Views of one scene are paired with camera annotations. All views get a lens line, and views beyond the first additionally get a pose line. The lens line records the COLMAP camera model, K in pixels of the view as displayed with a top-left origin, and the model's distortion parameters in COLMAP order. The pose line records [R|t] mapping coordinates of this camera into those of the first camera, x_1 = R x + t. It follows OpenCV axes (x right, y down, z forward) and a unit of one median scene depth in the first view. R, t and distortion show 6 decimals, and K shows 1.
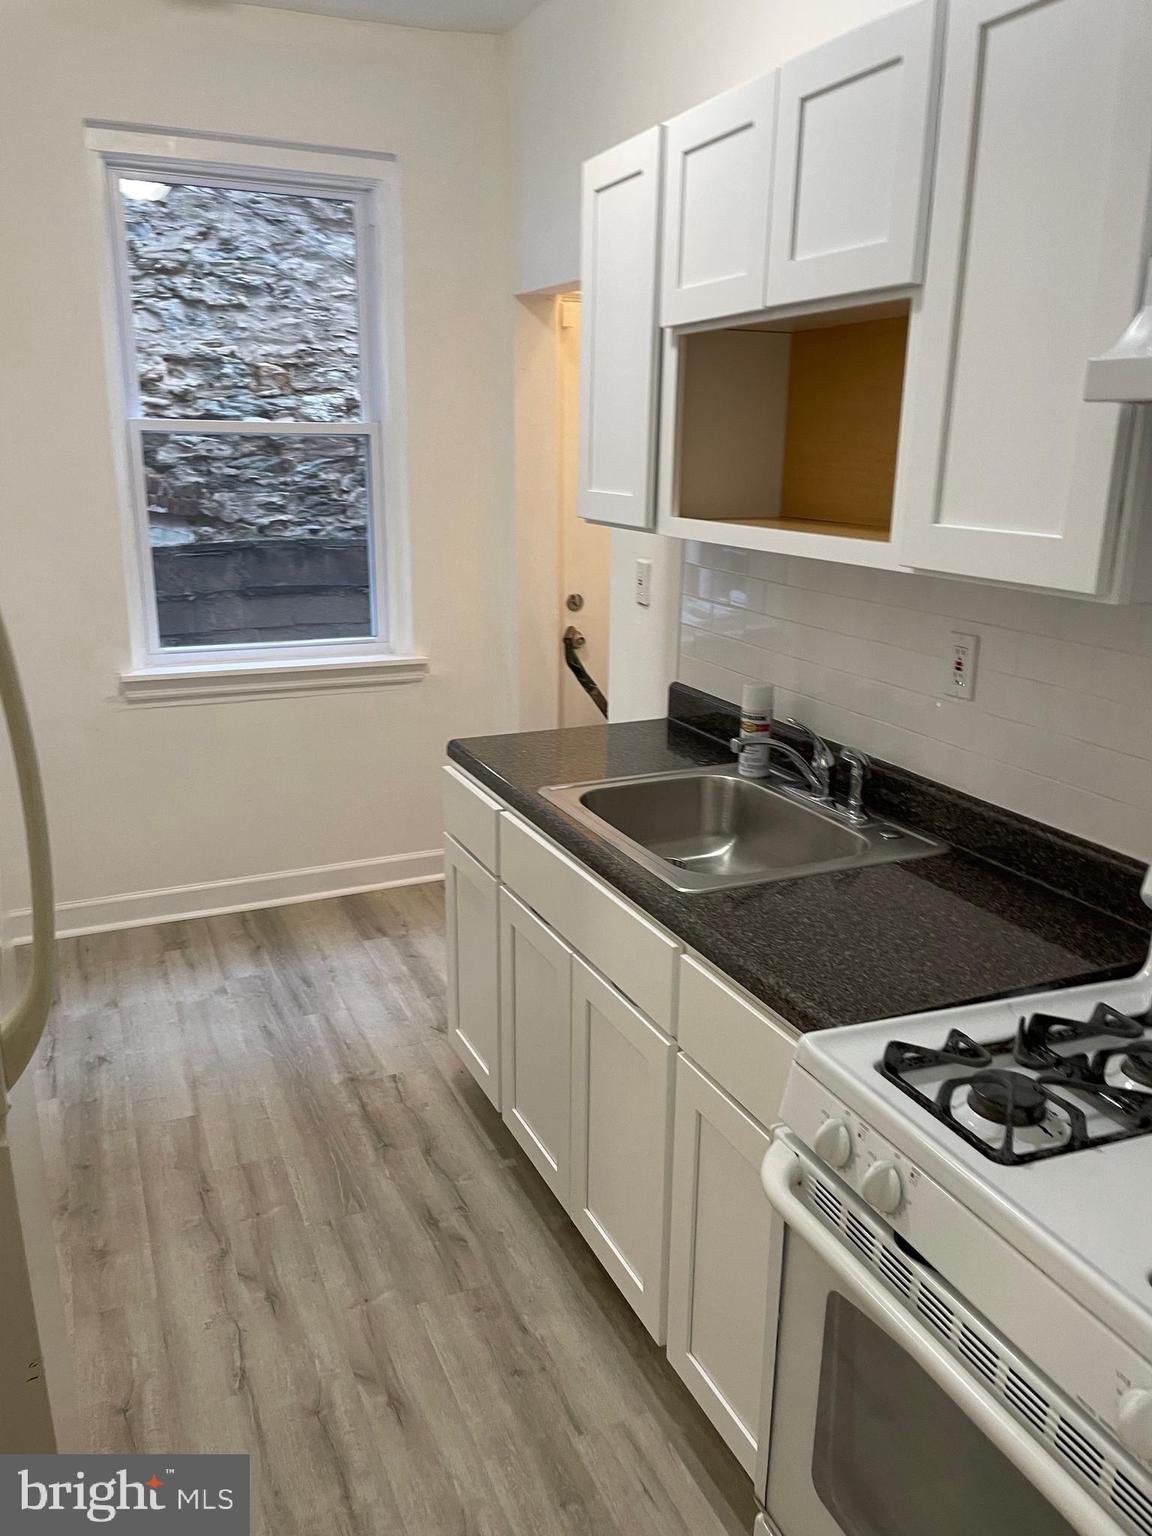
lens RADIAL K [[1164.3, 0, 572.9], [0, 1164.3, 768.7], [0, 0, 1]] dist [0.063581, -0.084259]
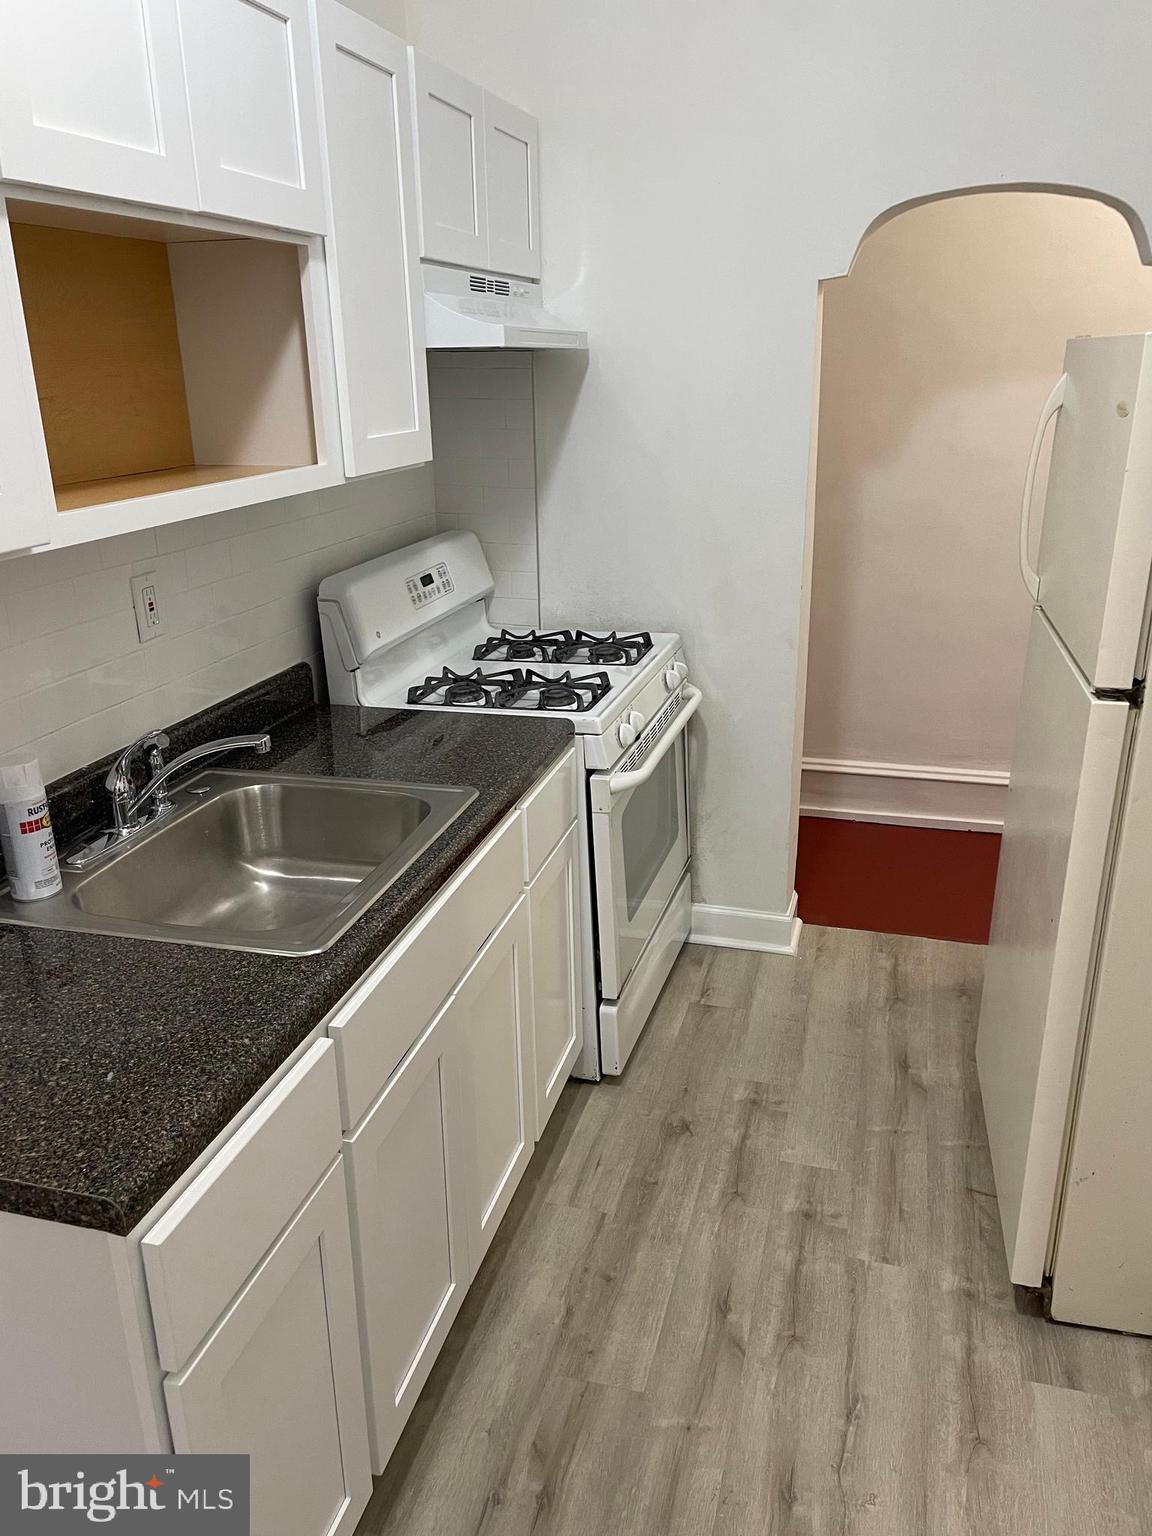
lens RADIAL K [[1164.3, 0, 566.3], [0, 1164.3, 760.1], [0, 0, 1]] dist [0.063581, -0.084259]
pose [[-0.768390, -0.203403, 0.606798, -0.563734], [0.181995, 0.839554, 0.511886, -0.418794], [-0.613559, 0.503762, -0.608086, 1.438960]]
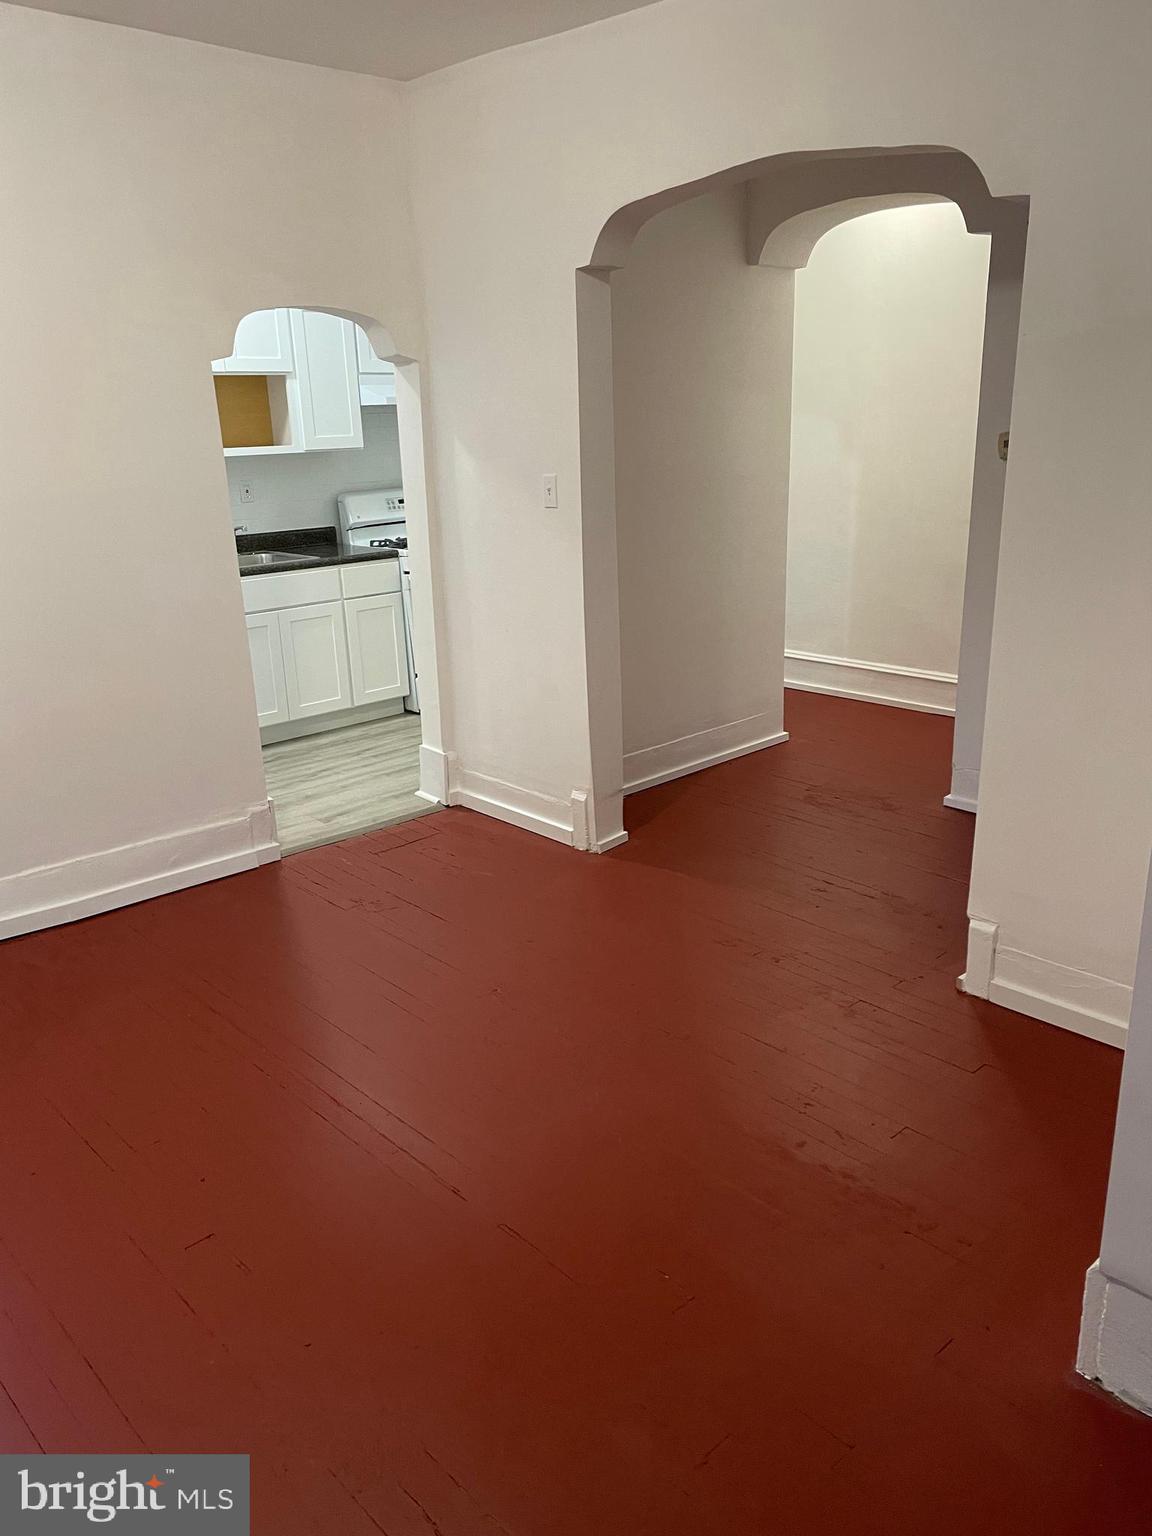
lens RADIAL K [[1164.3, 0, 575.1], [0, 1164.3, 774.9], [0, 0, 1]] dist [0.063581, -0.084259]
pose [[-0.329048, -0.286349, 0.899851, -2.882871], [0.277293, 0.881606, 0.381941, -0.363988], [-0.902683, 0.375199, -0.210688, 1.140407]]
